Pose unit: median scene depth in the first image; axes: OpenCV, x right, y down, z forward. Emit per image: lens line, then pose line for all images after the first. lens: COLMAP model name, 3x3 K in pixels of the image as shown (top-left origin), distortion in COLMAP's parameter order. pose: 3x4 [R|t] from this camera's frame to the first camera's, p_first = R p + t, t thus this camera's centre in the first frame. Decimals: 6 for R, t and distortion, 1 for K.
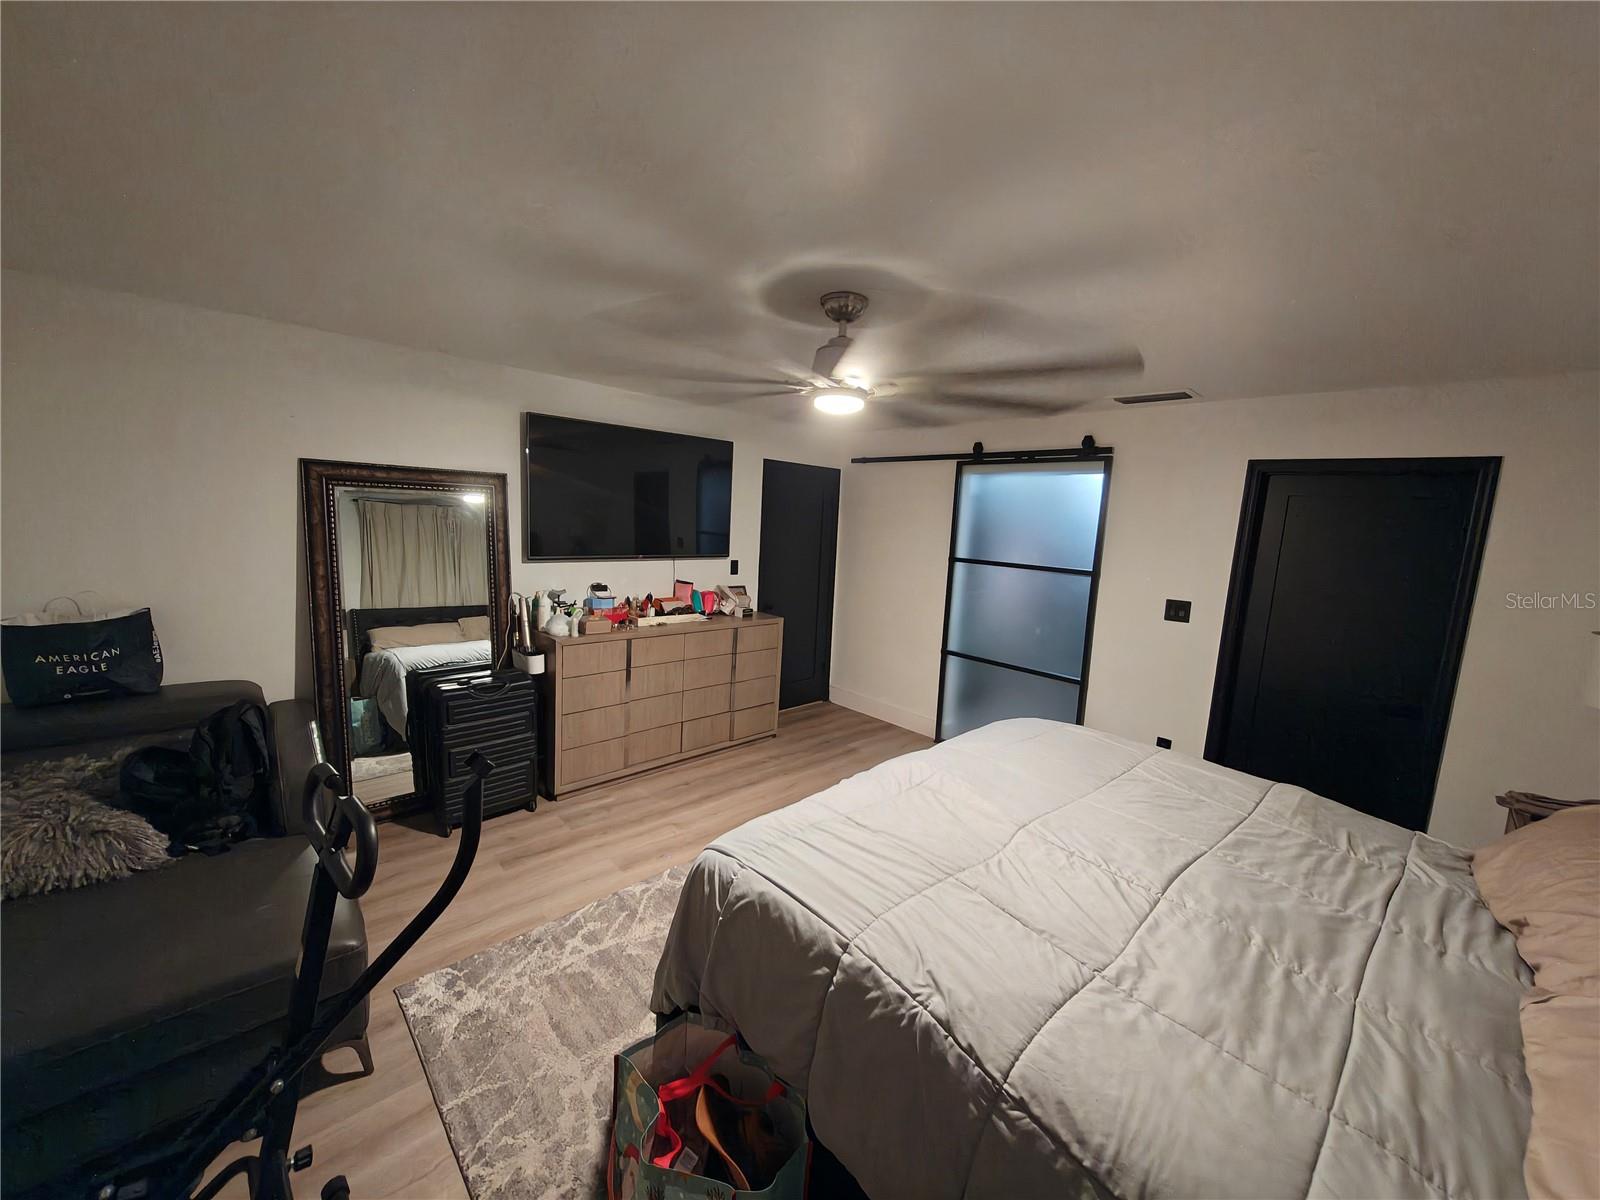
lens RADIAL K [[605.2, 0, 808.8], [0, 605.2, 598.0], [0, 0, 1]] dist [-0.000788, -0.000025]
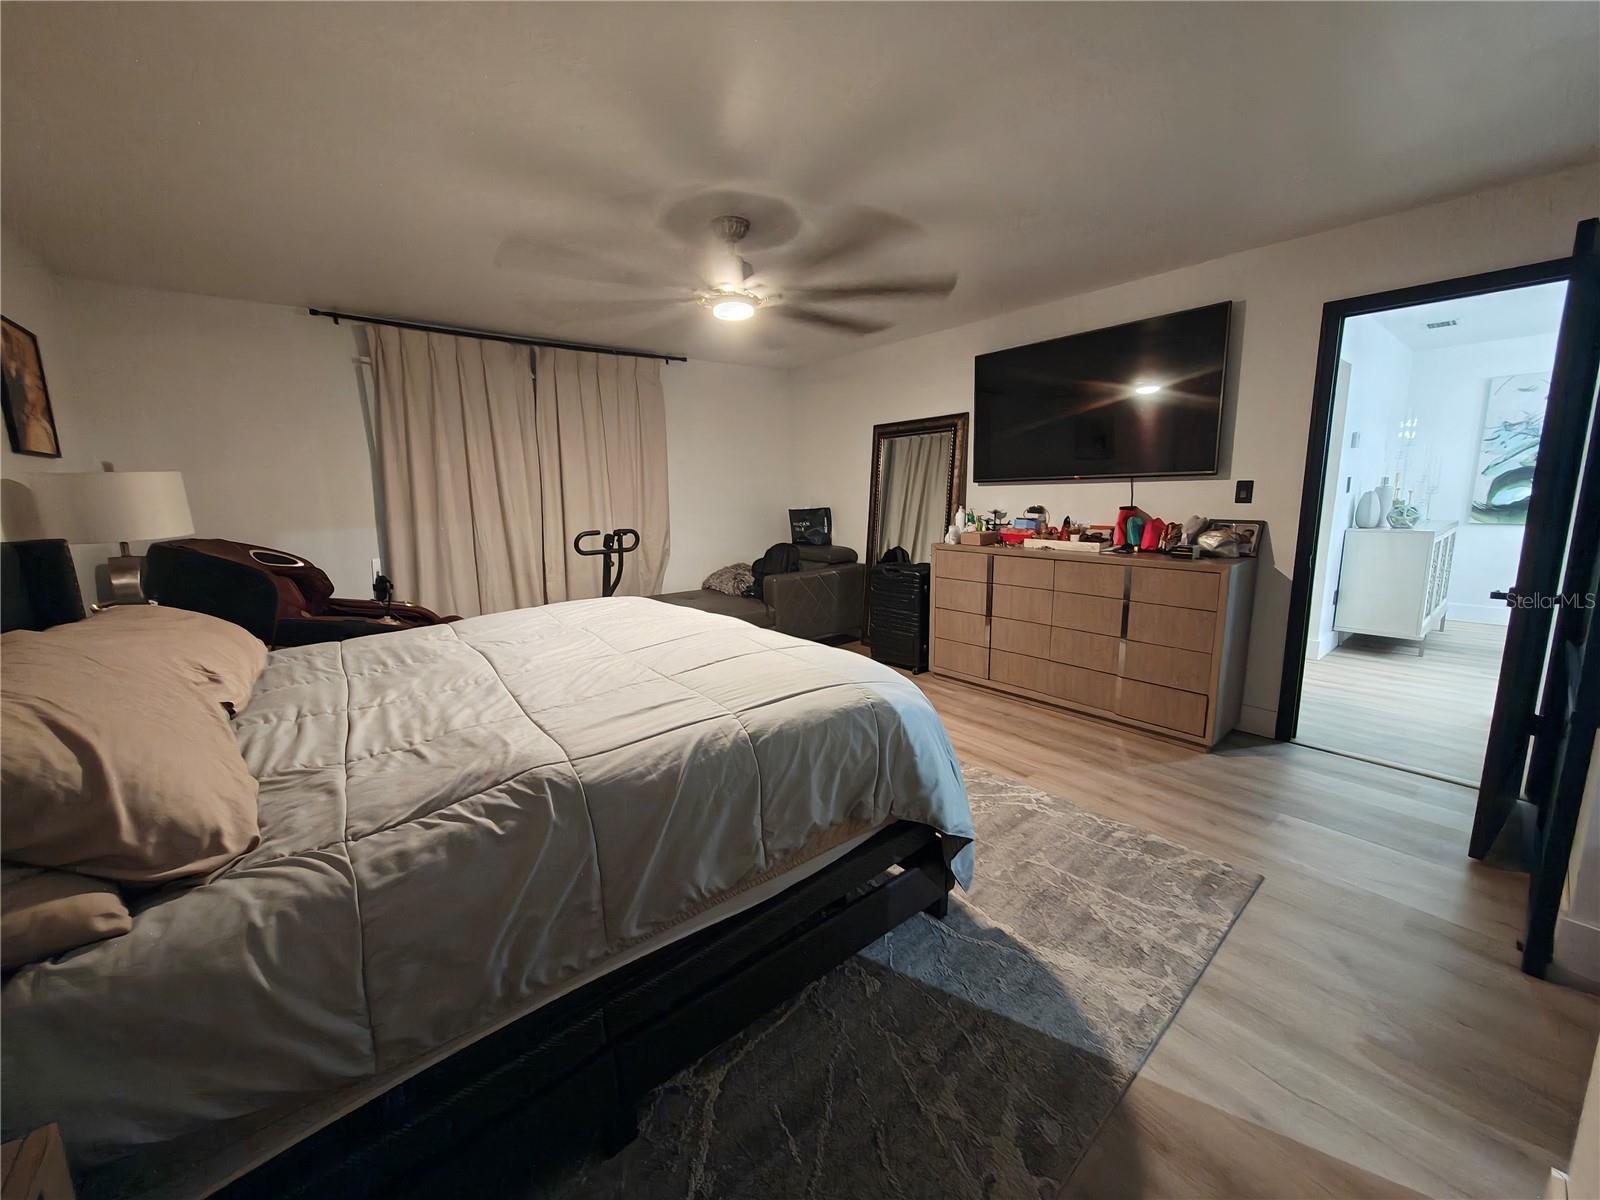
lens RADIAL K [[610.3, 0, 779.2], [0, 610.3, 592.4], [0, 0, 1]] dist [-0.000380, -0.000075]
pose [[-0.096614, 0.116038, -0.988535, 0.718556], [-0.117210, 0.984944, 0.127072, 0.039962], [0.988396, 0.128143, -0.081558, 0.680548]]
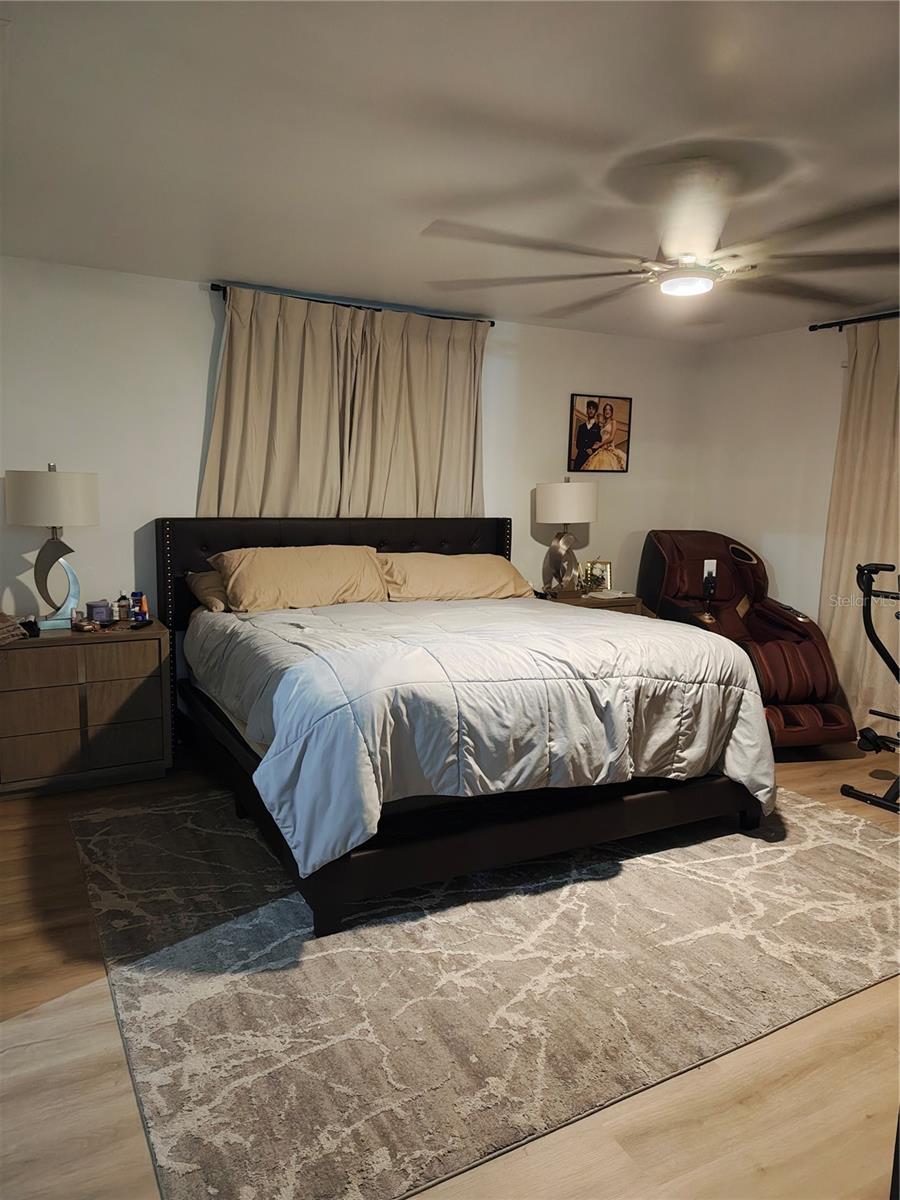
lens RADIAL K [[802.7, 0, 438.9], [0, 802.7, 598.7], [0, 0, 1]] dist [0.048764, -0.040196]
pose [[-0.957124, -0.111592, 0.267320, 0.012316], [-0.034394, 0.960071, 0.277633, -0.101843], [-0.287628, 0.256535, -0.922746, 1.308114]]
